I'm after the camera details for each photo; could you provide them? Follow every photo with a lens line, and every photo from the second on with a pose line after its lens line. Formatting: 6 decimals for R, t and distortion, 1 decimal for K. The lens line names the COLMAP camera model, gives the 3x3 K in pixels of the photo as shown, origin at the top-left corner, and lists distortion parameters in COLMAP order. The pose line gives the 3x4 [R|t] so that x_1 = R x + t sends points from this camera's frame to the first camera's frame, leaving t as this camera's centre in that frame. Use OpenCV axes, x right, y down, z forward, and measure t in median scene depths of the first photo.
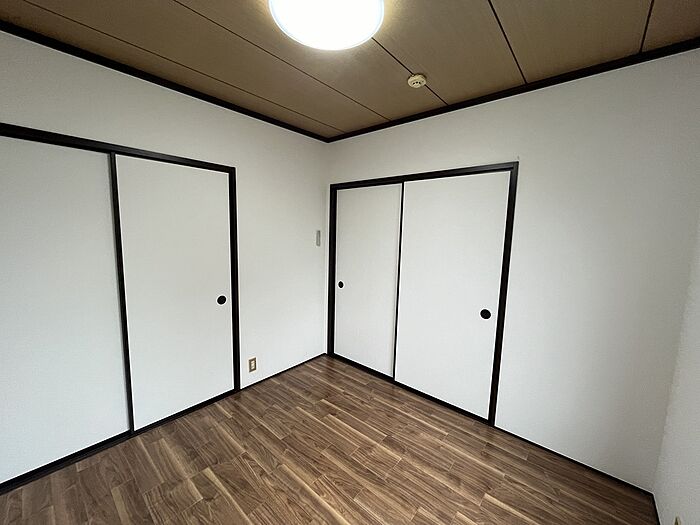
lens RADIAL K [[282.2, 0, 350.0], [0, 282.2, 262.5], [0, 0, 1]] dist [-0.002748, -0.000379]
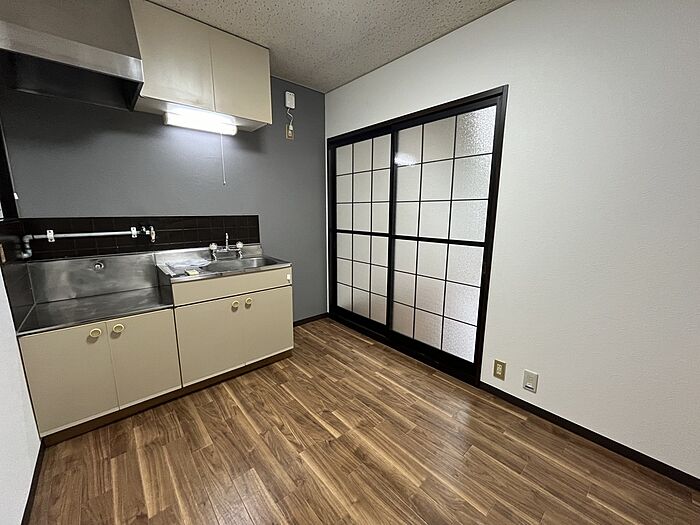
lens RADIAL K [[282.2, 0, 350.0], [0, 282.2, 262.5], [0, 0, 1]] dist [-0.002748, -0.000379]
pose [[-0.990606, -0.051321, 0.126750, -0.570999], [-0.012471, 0.956946, 0.289998, -0.086654], [-0.136176, 0.285693, -0.948597, 1.540785]]
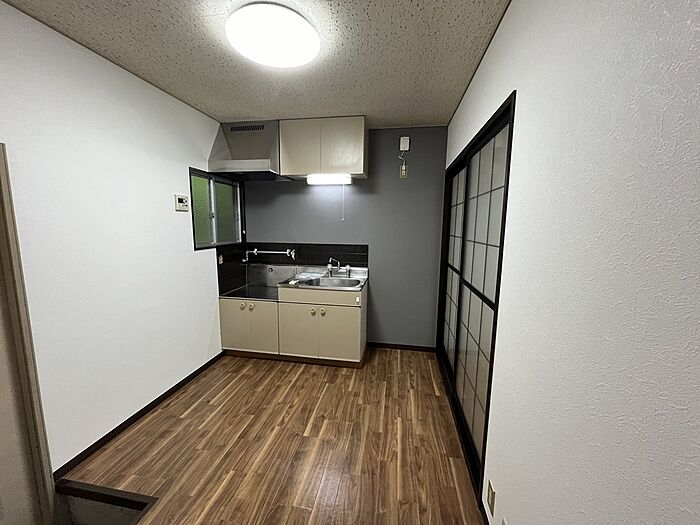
lens RADIAL K [[282.2, 0, 350.0], [0, 282.2, 262.5], [0, 0, 1]] dist [-0.002748, -0.000379]
pose [[-0.515702, -0.143465, 0.844671, -1.308345], [0.068842, 0.975754, 0.207760, -0.153218], [-0.853998, 0.165291, -0.493322, 1.155276]]
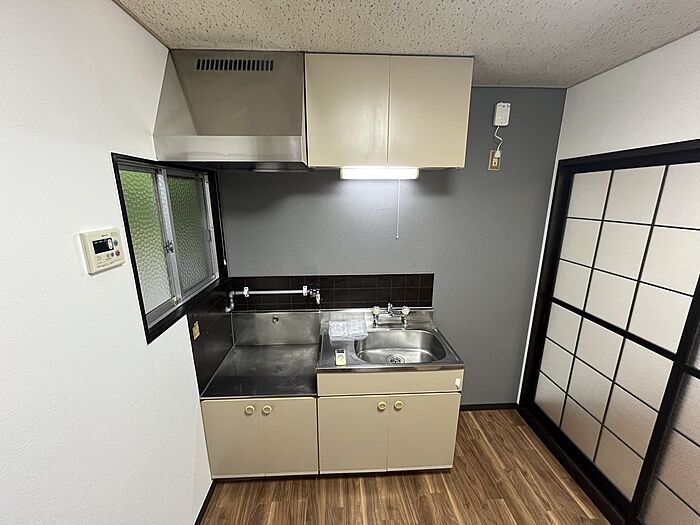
lens RADIAL K [[282.2, 0, 350.0], [0, 282.2, 262.5], [0, 0, 1]] dist [-0.002748, -0.000379]
pose [[-0.691051, -0.192297, 0.696757, -0.463983], [0.062737, 0.944366, 0.322857, -0.314311], [-0.720078, 0.266823, -0.640541, 1.142667]]
